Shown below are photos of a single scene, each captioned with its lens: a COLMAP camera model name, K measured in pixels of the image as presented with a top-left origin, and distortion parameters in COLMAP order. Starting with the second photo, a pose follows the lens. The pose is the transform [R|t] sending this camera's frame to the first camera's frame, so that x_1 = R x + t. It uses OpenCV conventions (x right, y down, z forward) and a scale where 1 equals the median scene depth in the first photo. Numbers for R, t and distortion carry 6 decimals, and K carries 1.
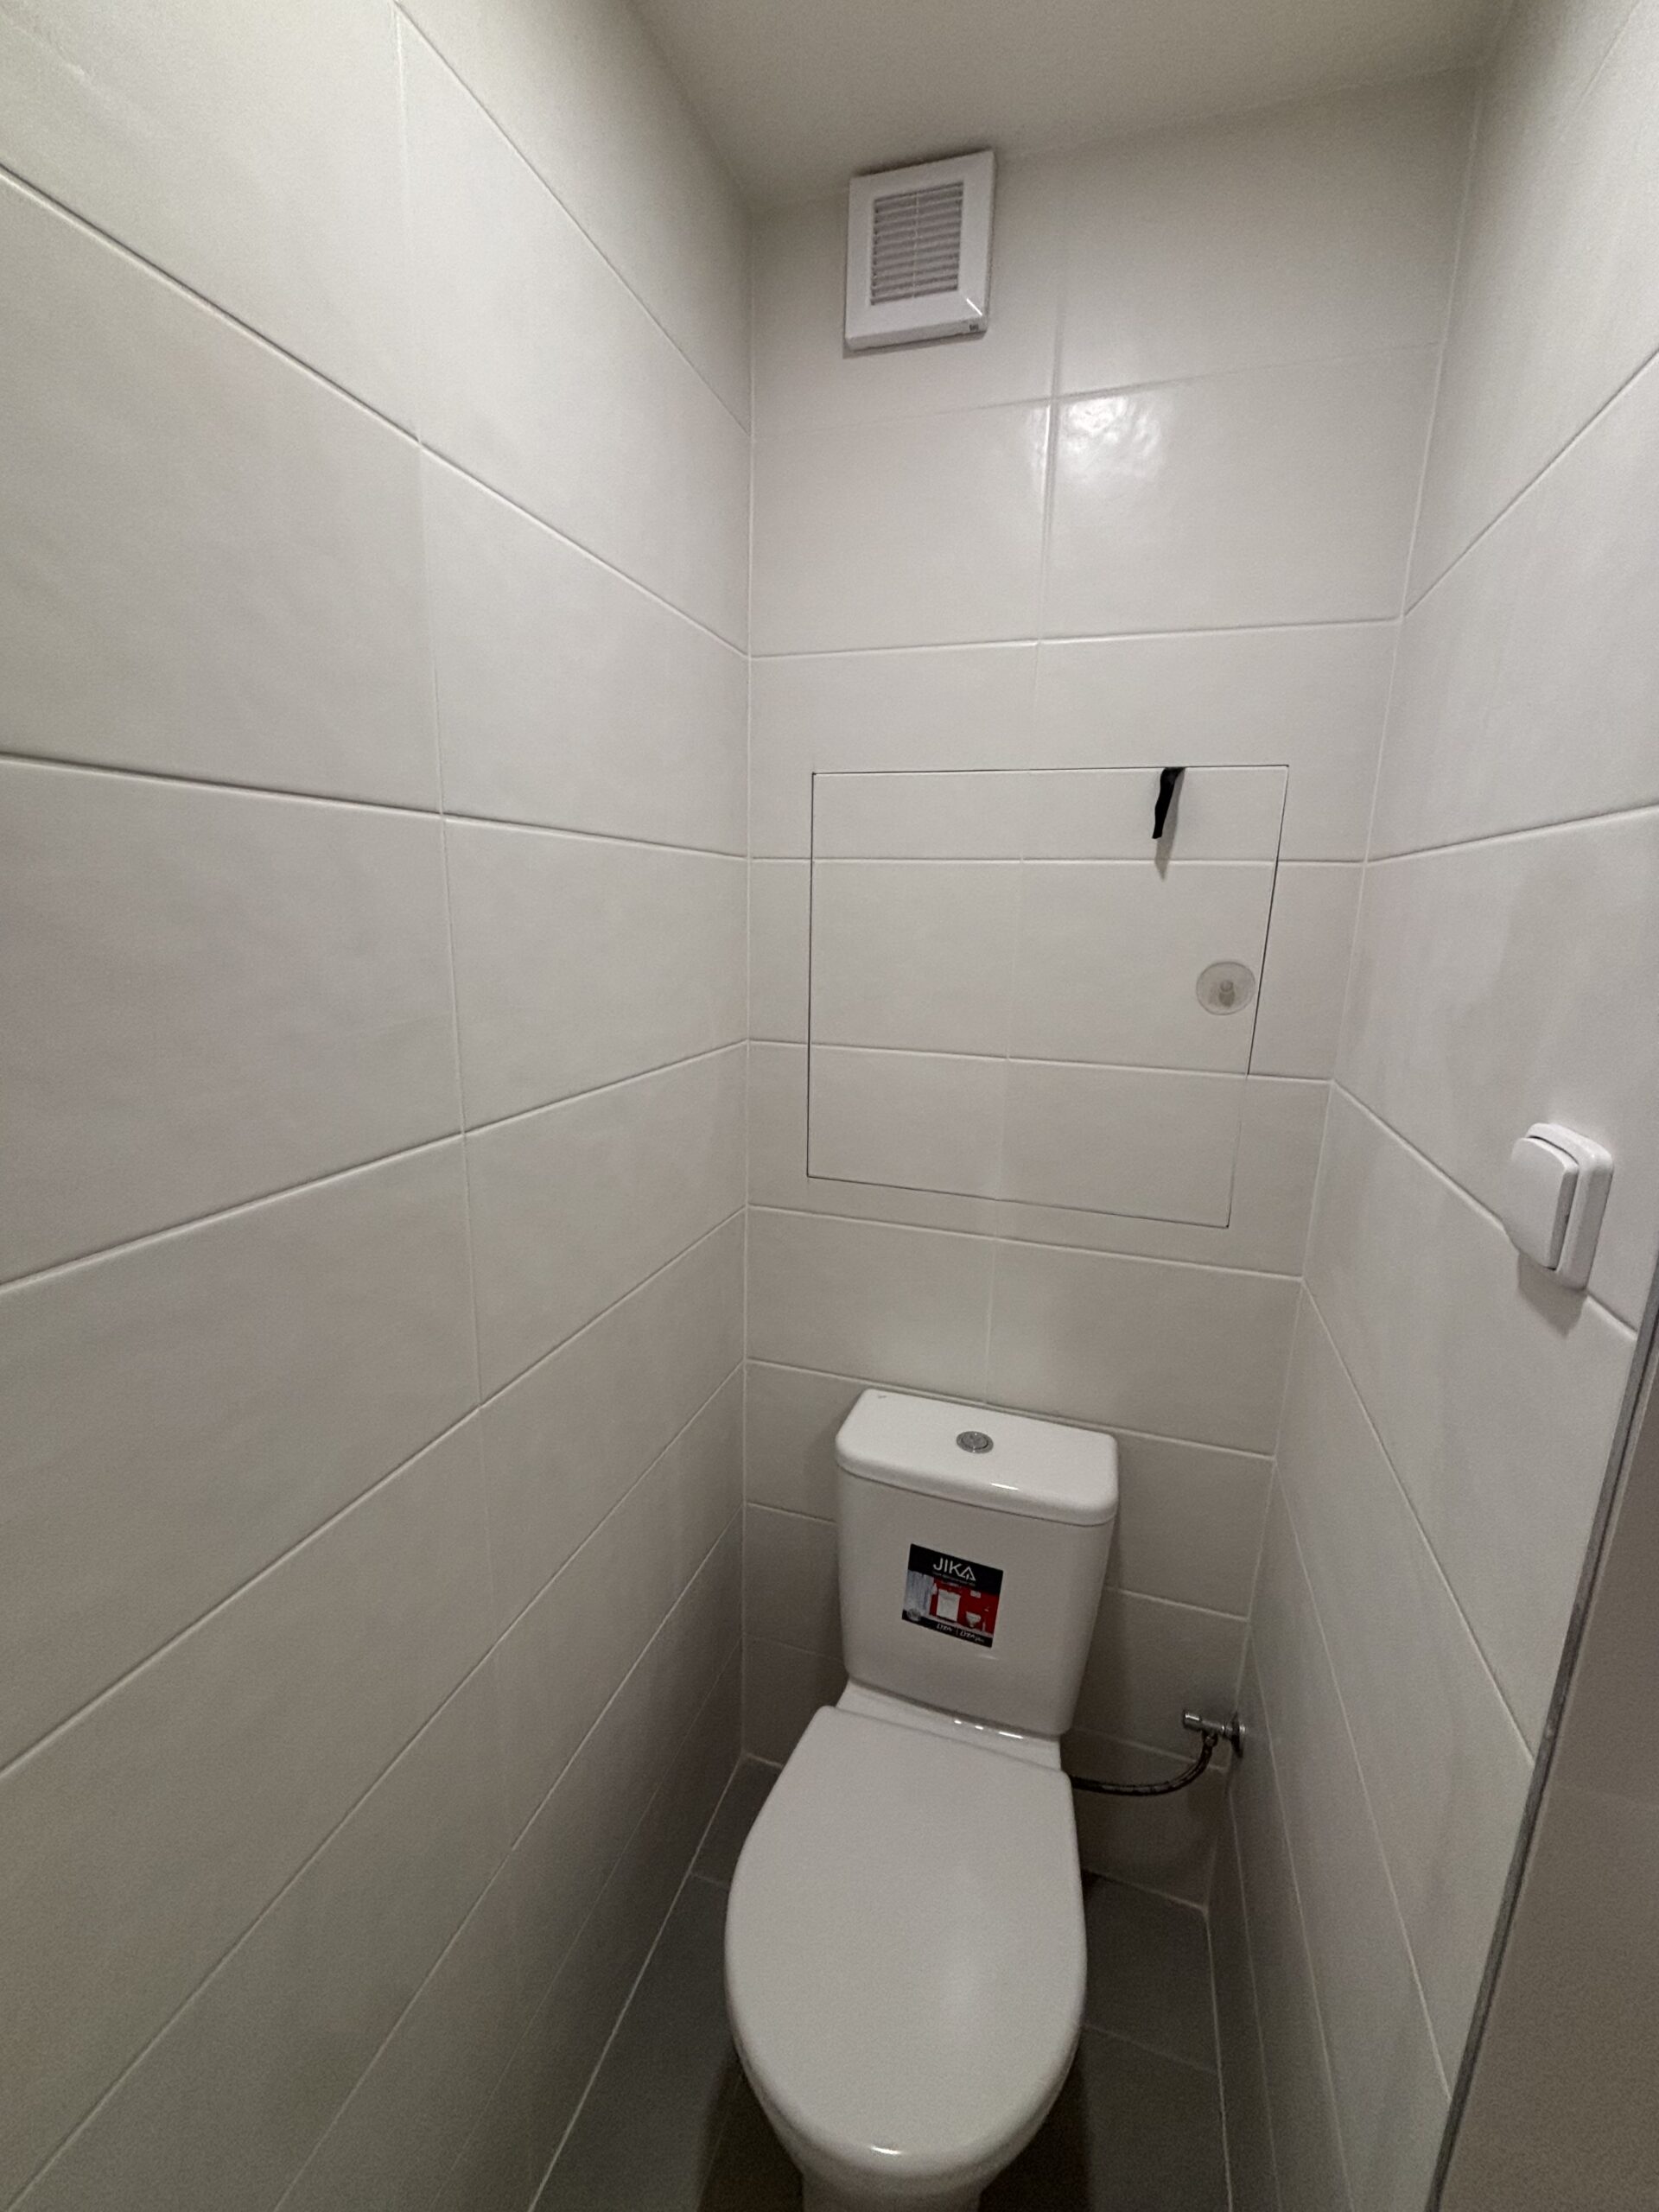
lens RADIAL K [[894.8, 0, 834.7], [0, 894.8, 1104.2], [0, 0, 1]] dist [0.000027, 0.000264]
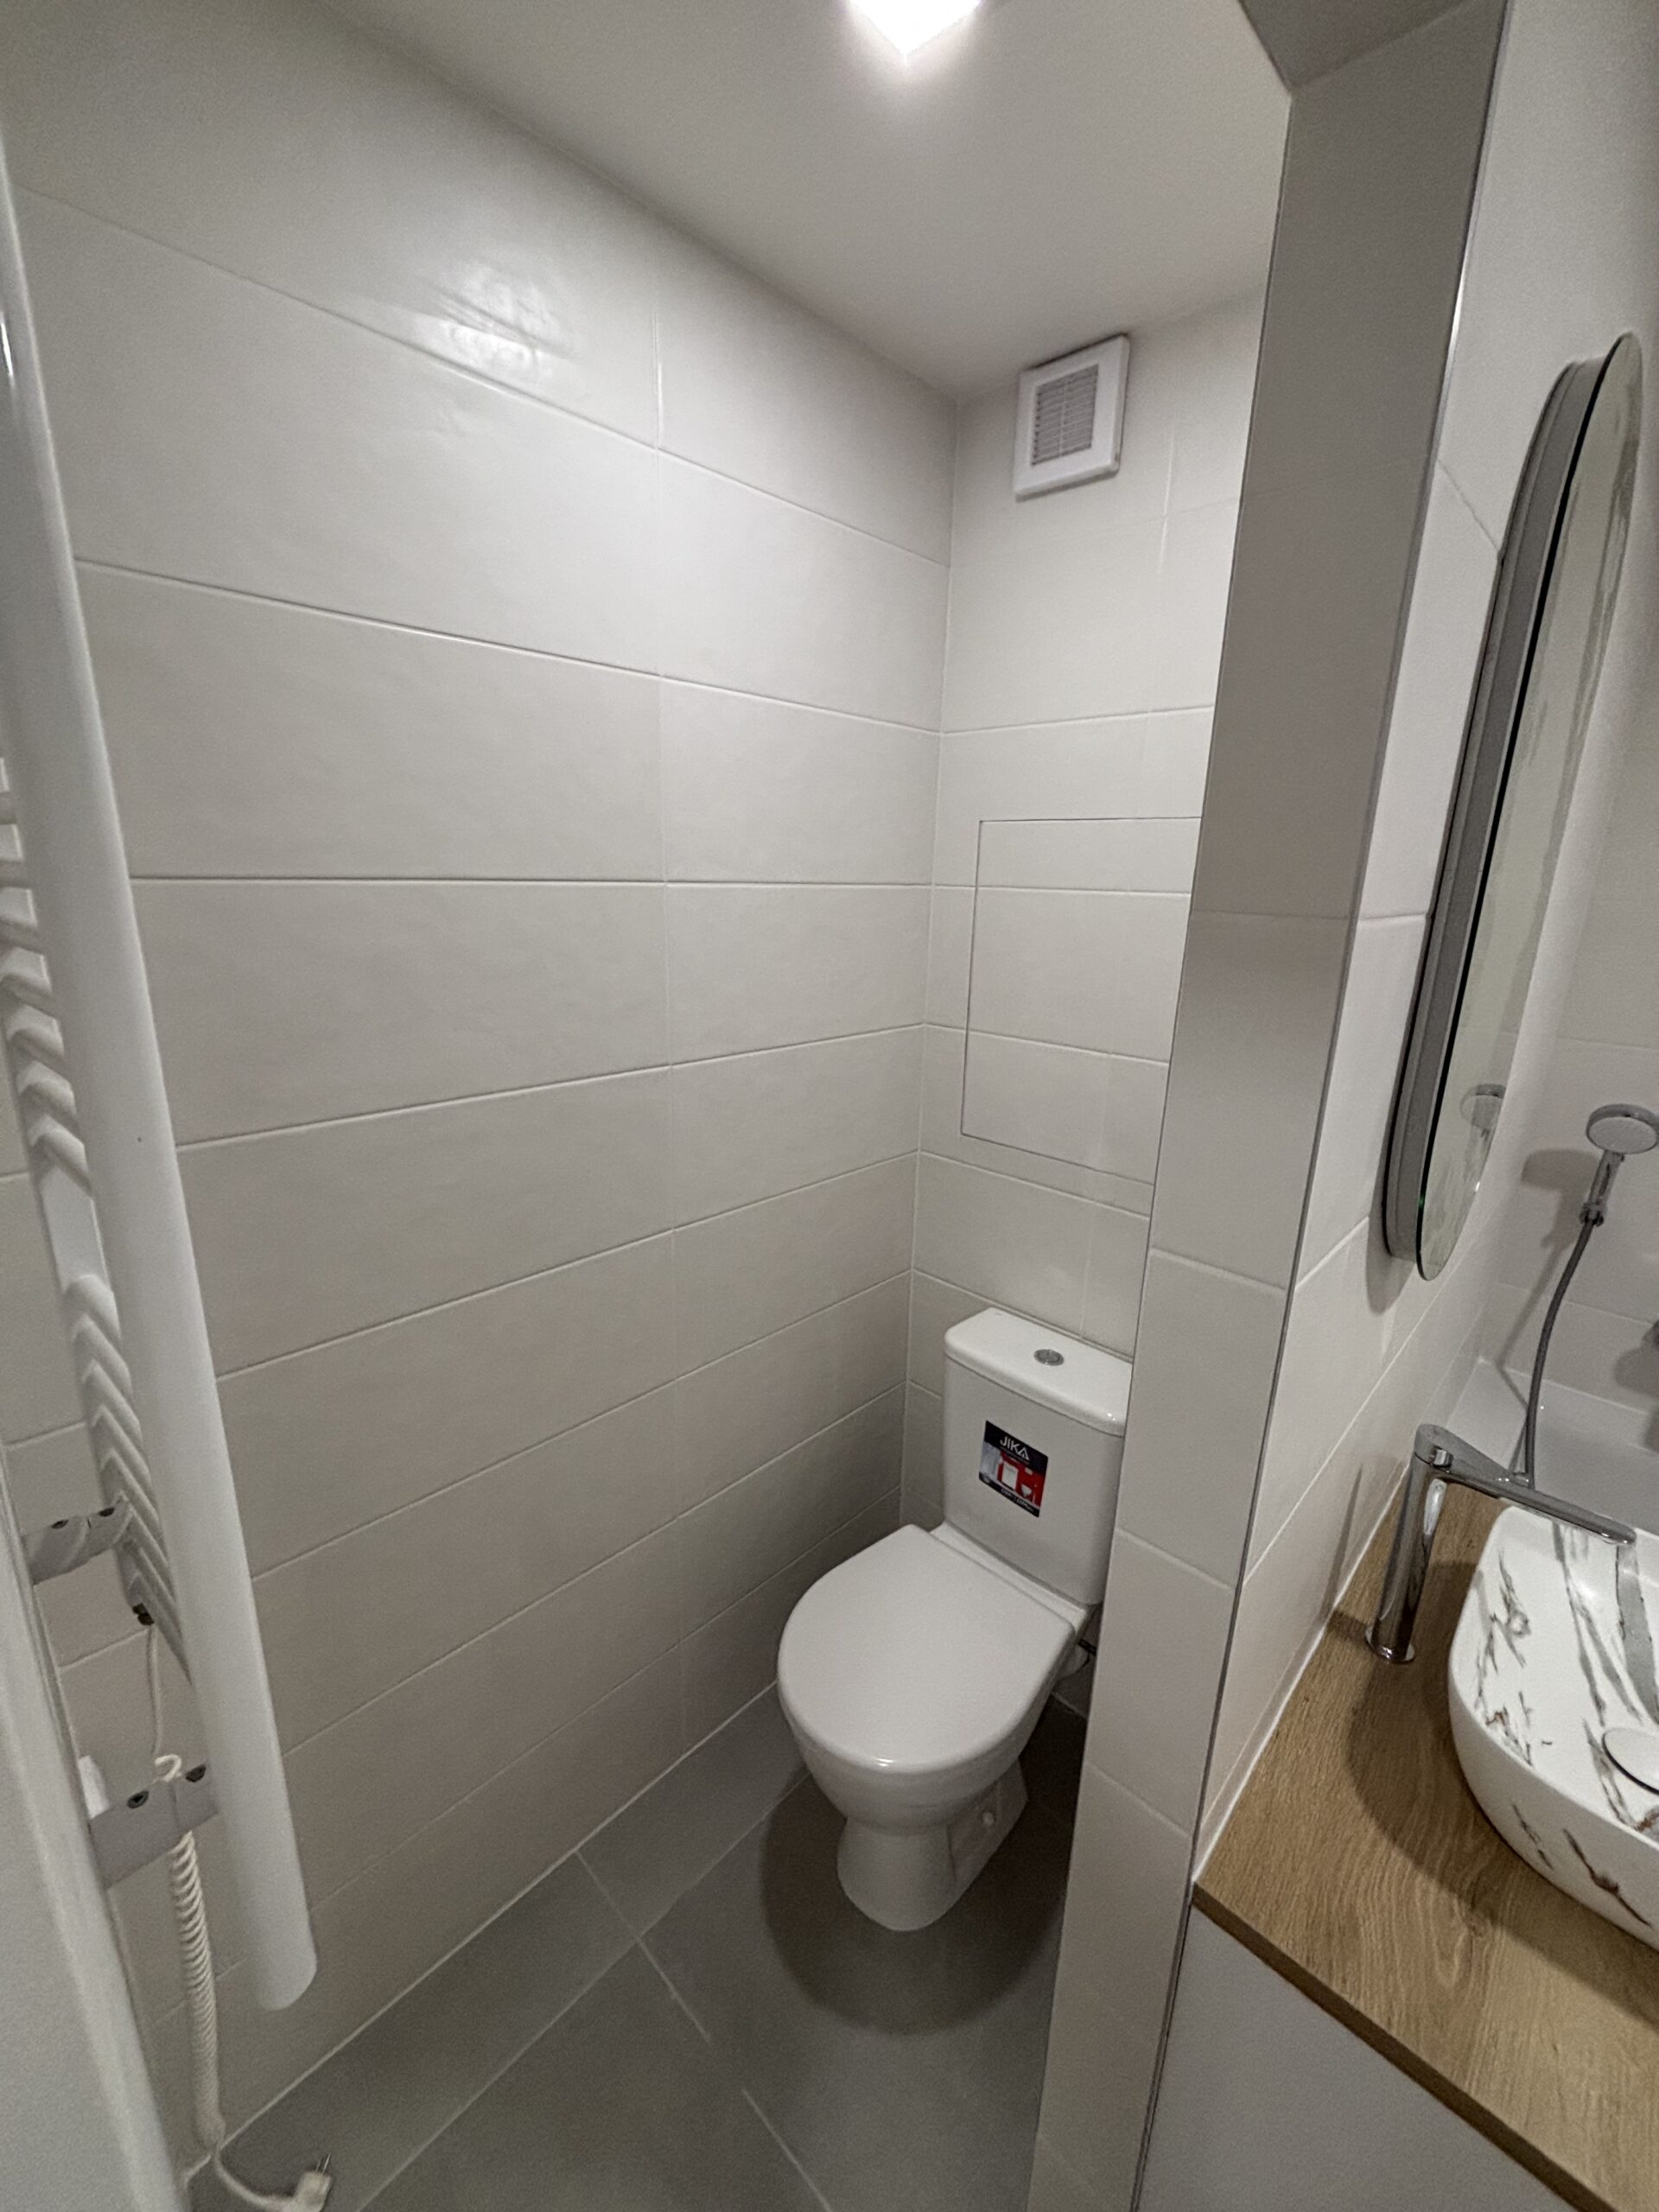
lens RADIAL K [[894.8, 0, 840.8], [0, 894.8, 1105.5], [0, 0, 1]] dist [0.000027, 0.000264]
pose [[0.901789, 0.112279, -0.417336, 0.386328], [-0.100672, 0.993673, 0.049799, -0.006101], [0.420287, -0.002894, 0.907387, -0.264358]]
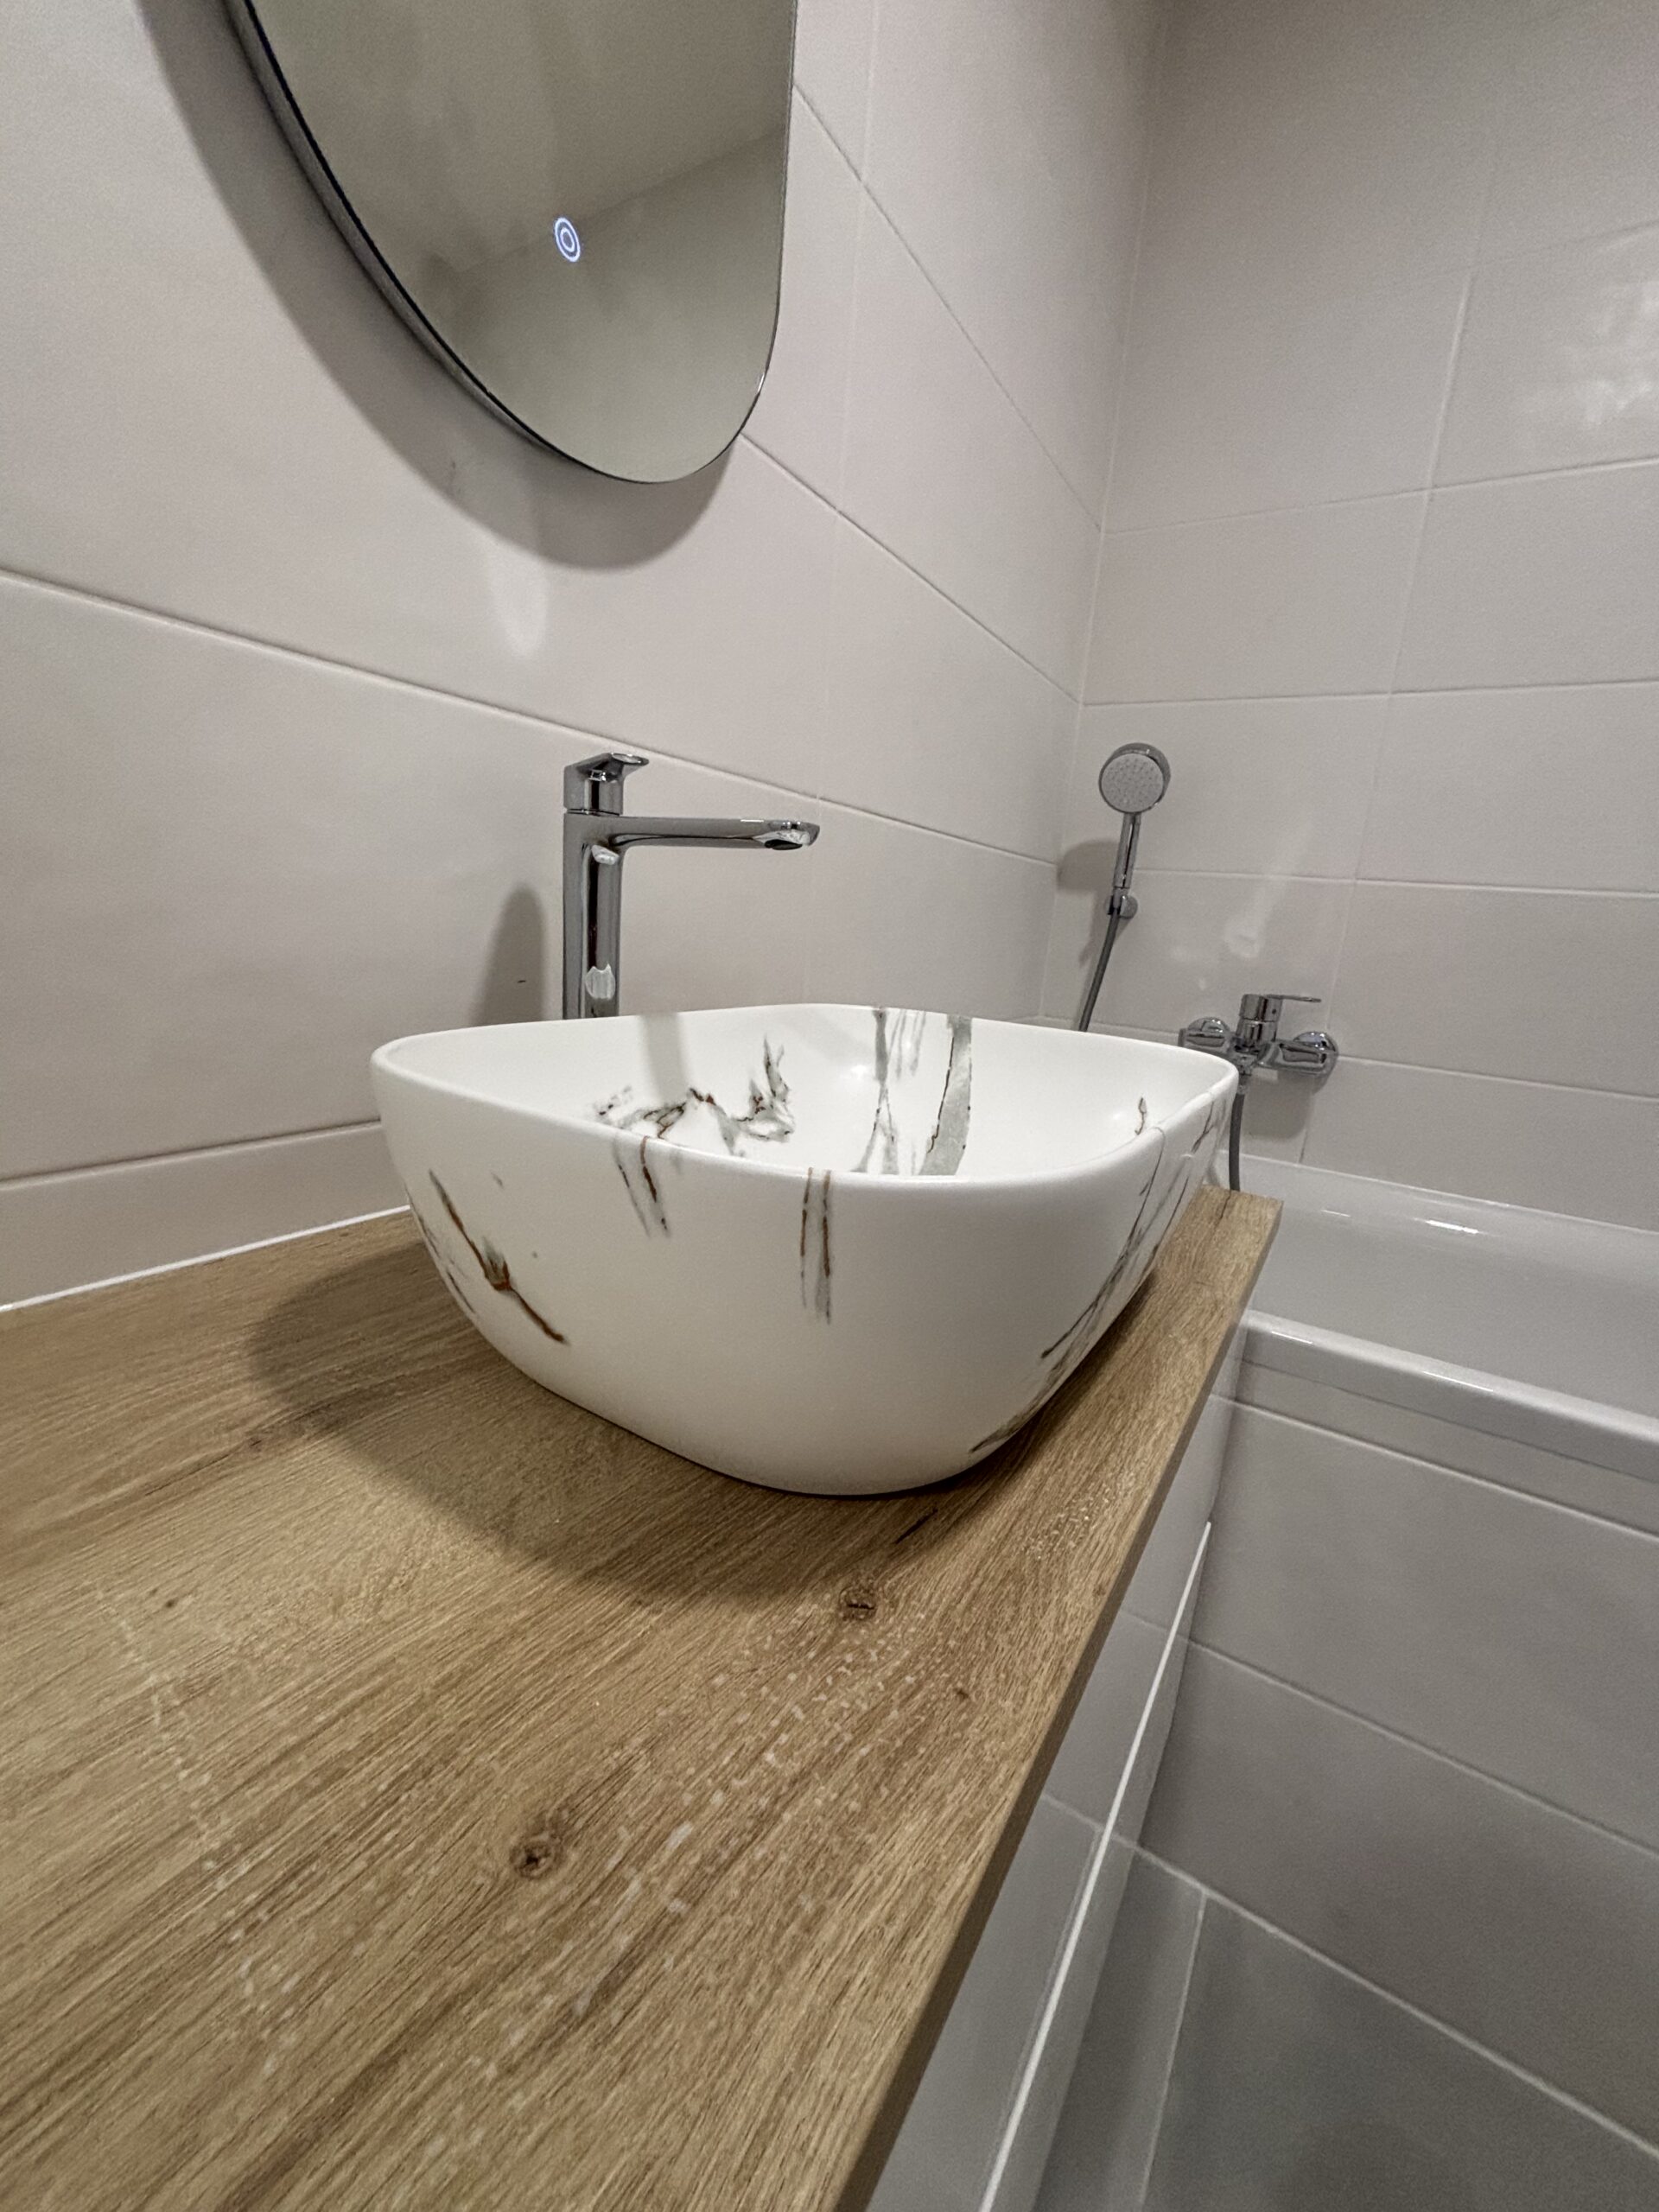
lens RADIAL K [[894.8, 0, 839.4], [0, 894.8, 1114.3], [0, 0, 1]] dist [0.000027, 0.000264]
pose [[0.970697, 0.104979, -0.216165, 0.815993], [-0.107823, 0.994169, -0.001370, 0.443696], [0.214760, 0.024637, 0.976356, 0.269868]]
